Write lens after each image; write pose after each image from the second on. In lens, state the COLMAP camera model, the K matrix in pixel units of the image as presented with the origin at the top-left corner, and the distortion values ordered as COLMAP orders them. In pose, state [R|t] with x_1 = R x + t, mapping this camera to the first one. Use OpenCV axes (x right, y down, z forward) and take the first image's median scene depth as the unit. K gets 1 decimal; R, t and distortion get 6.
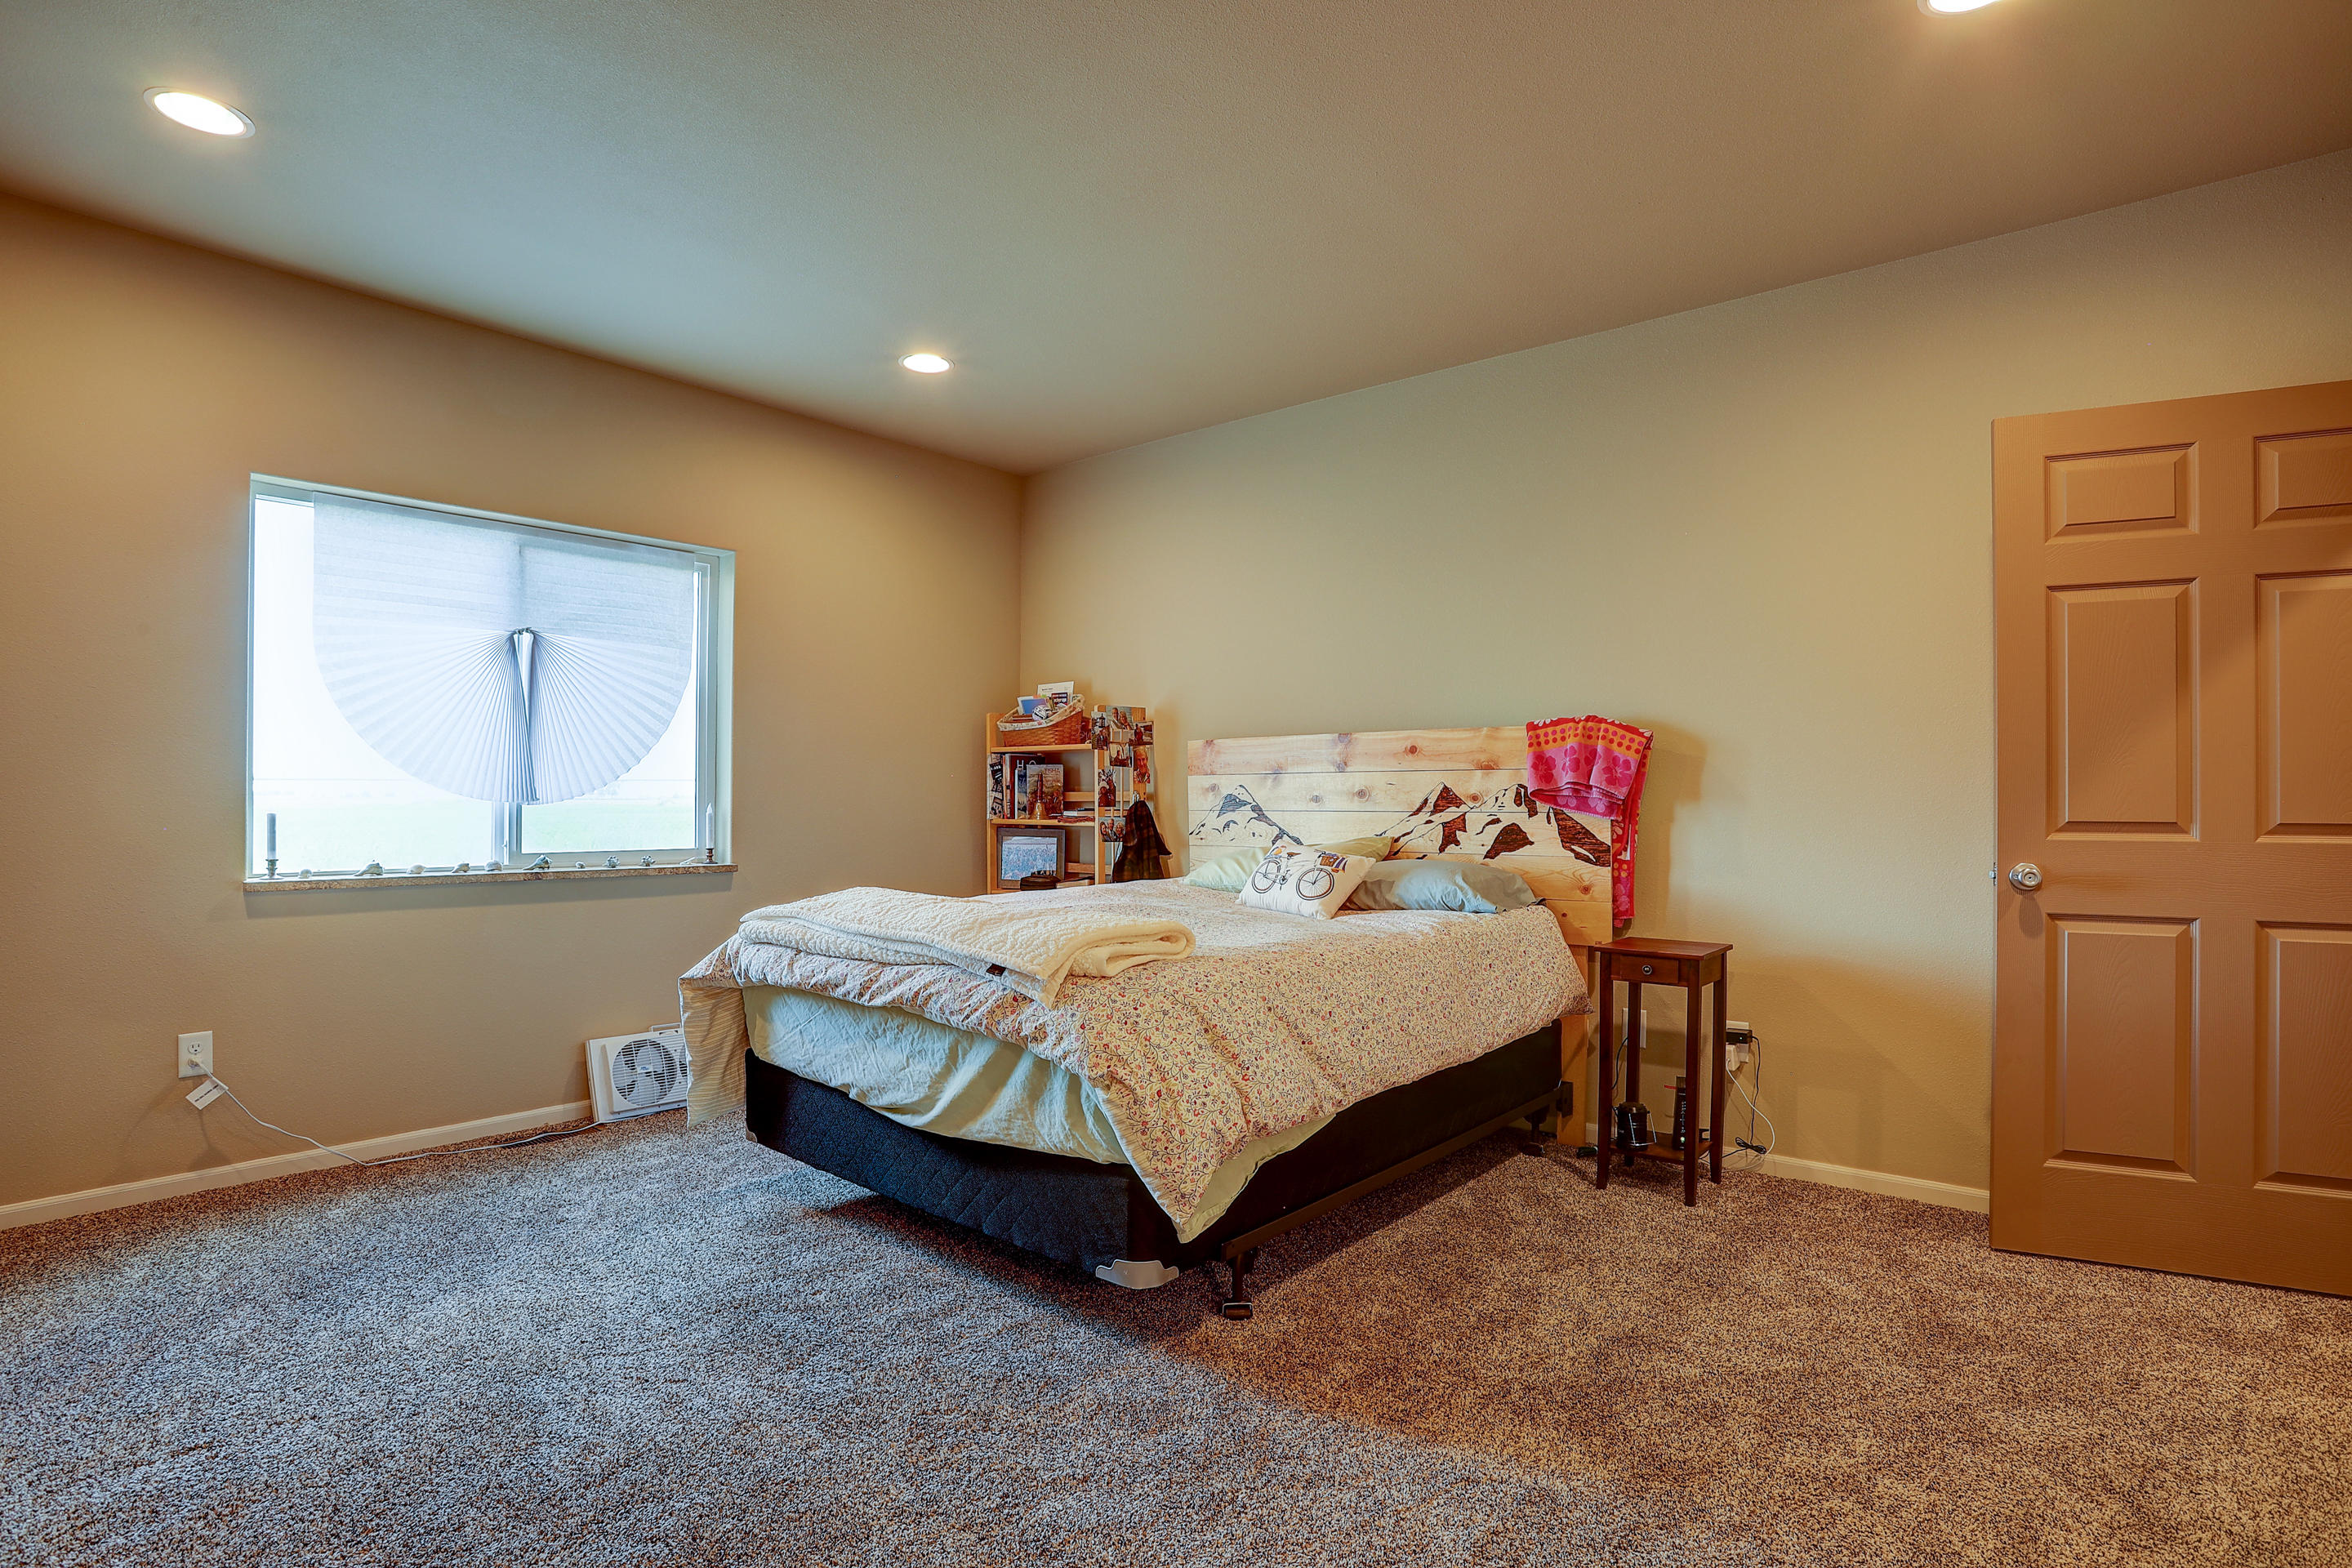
lens RADIAL K [[1200.3, 0, 1184.3], [0, 1200.3, 791.2], [0, 0, 1]] dist [-0.077378, 0.043433]
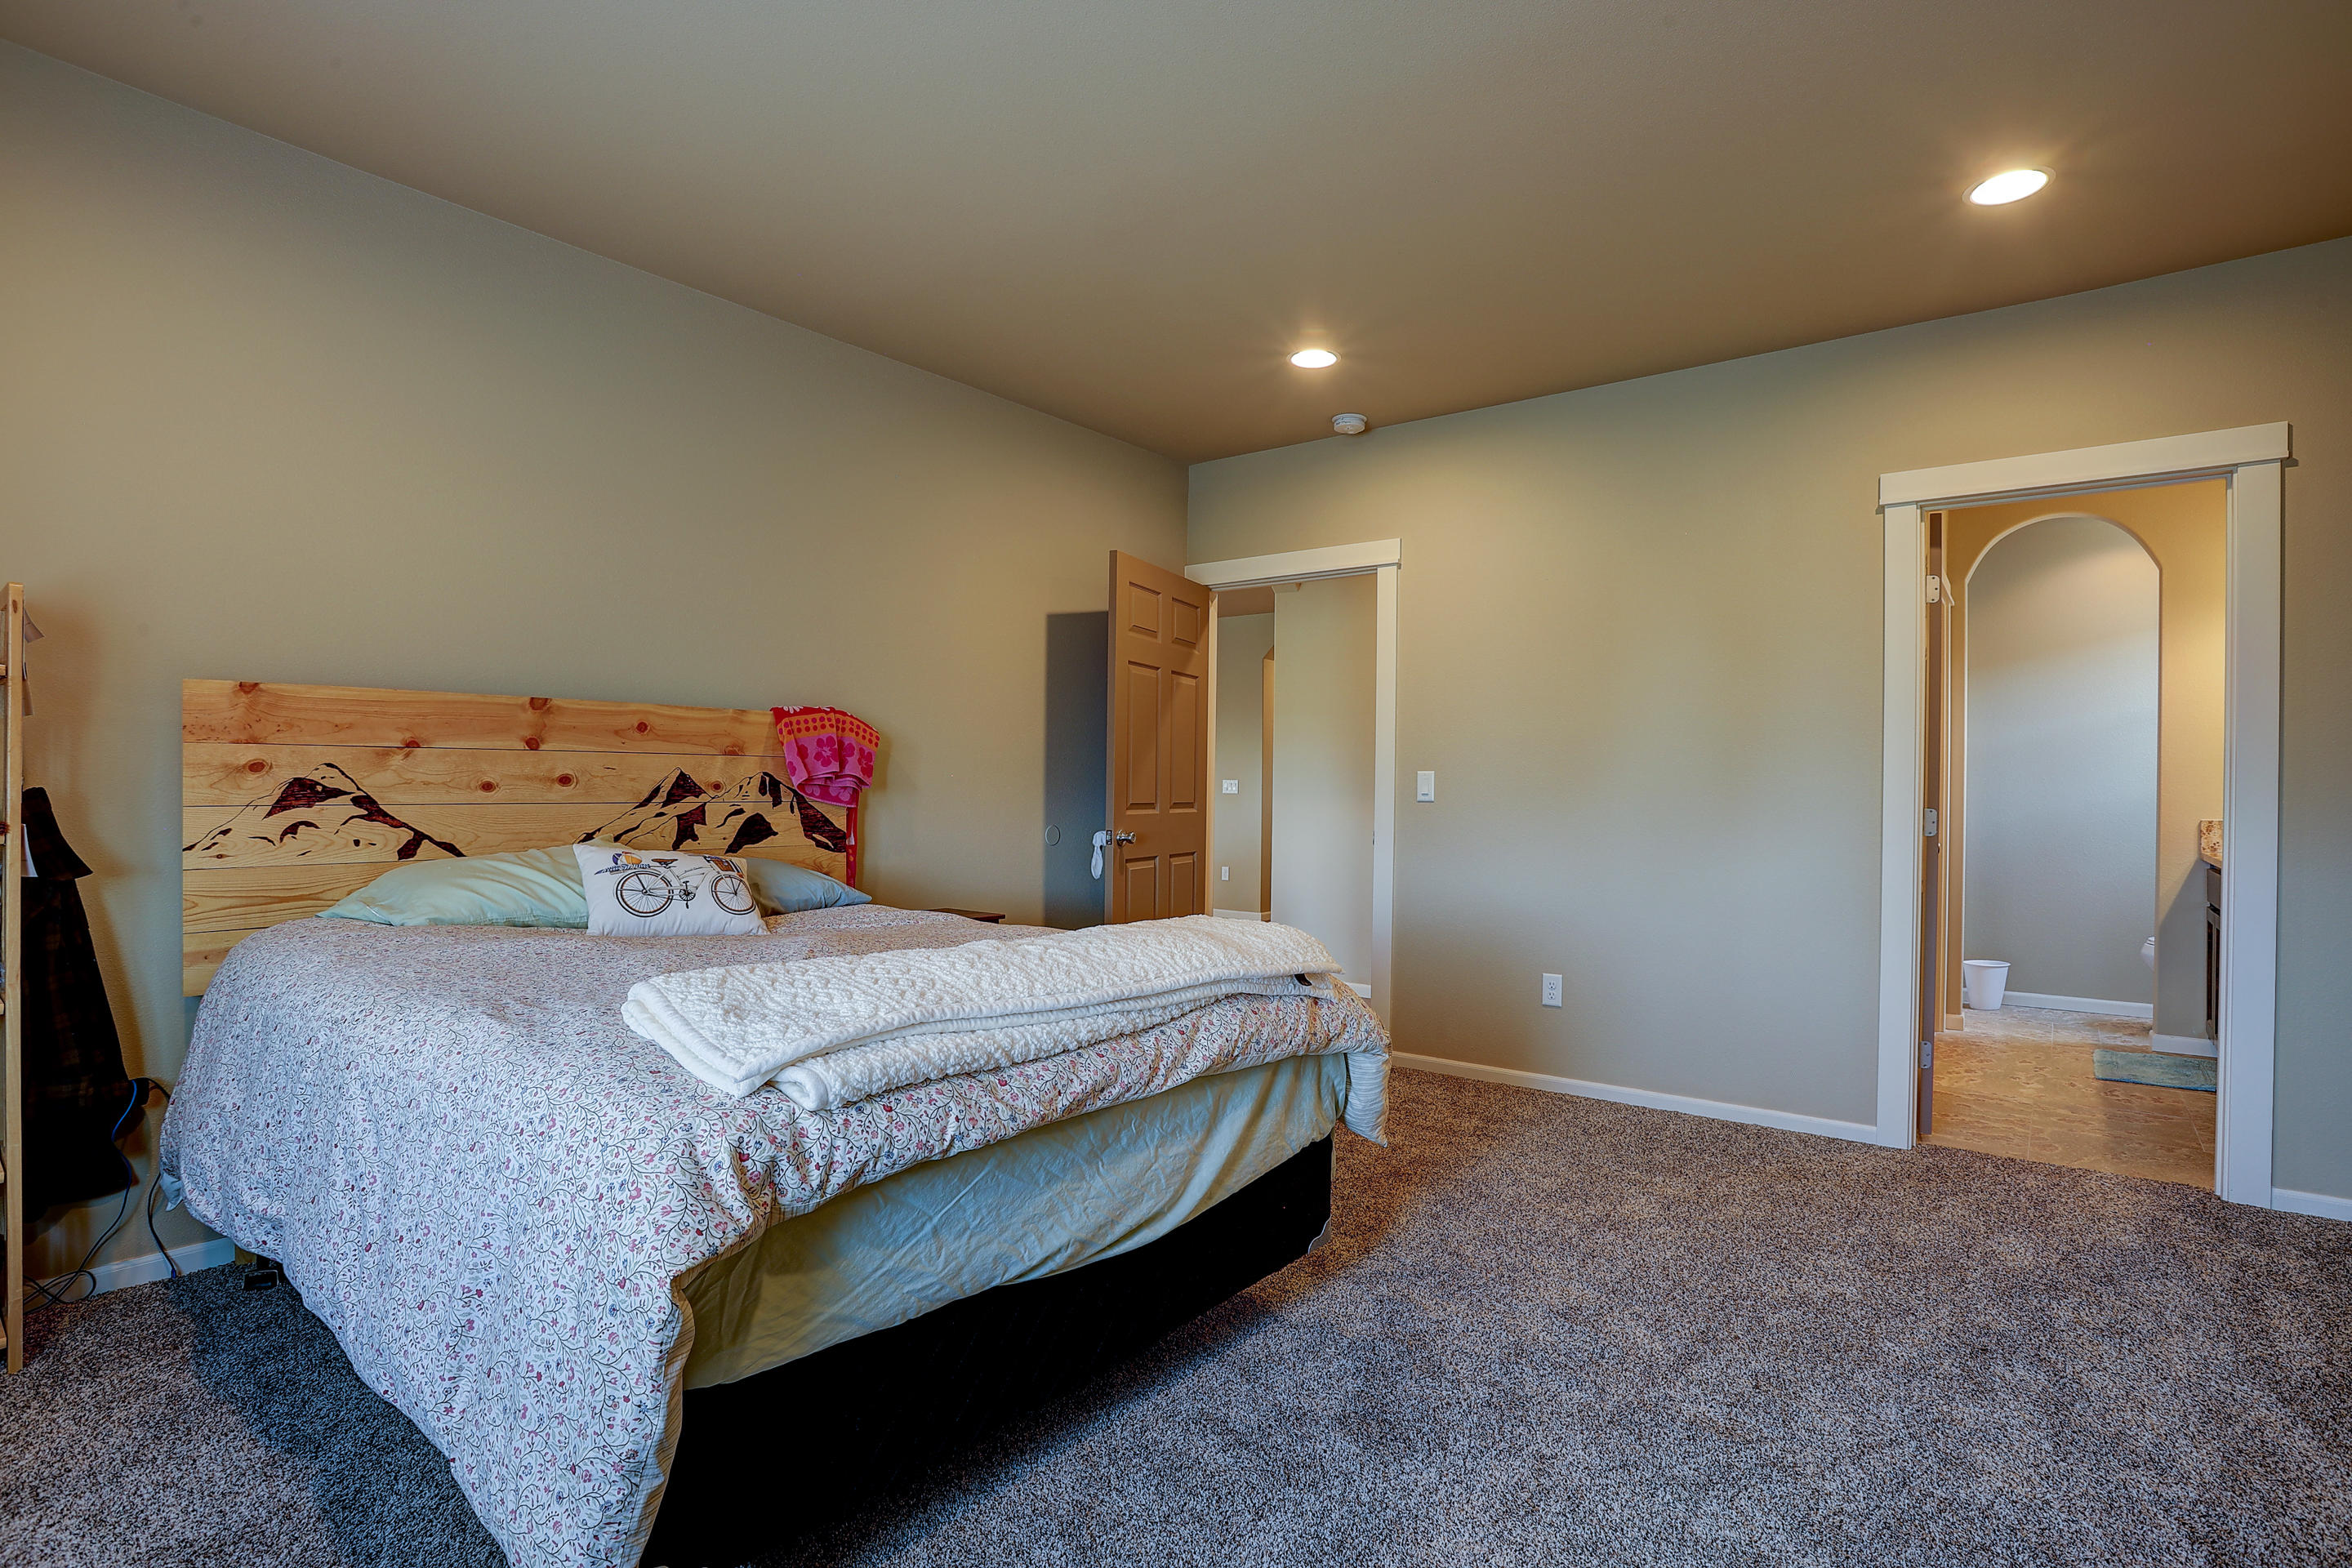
lens RADIAL K [[1155.5, 0, 1190.6], [0, 1155.5, 789.0], [0, 0, 1]] dist [-0.076133, 0.032494]
pose [[-0.047398, -0.002554, 0.998873, -0.637215], [-0.013992, 0.999900, 0.001893, 0.001013], [-0.998778, -0.013886, -0.047429, 0.694335]]
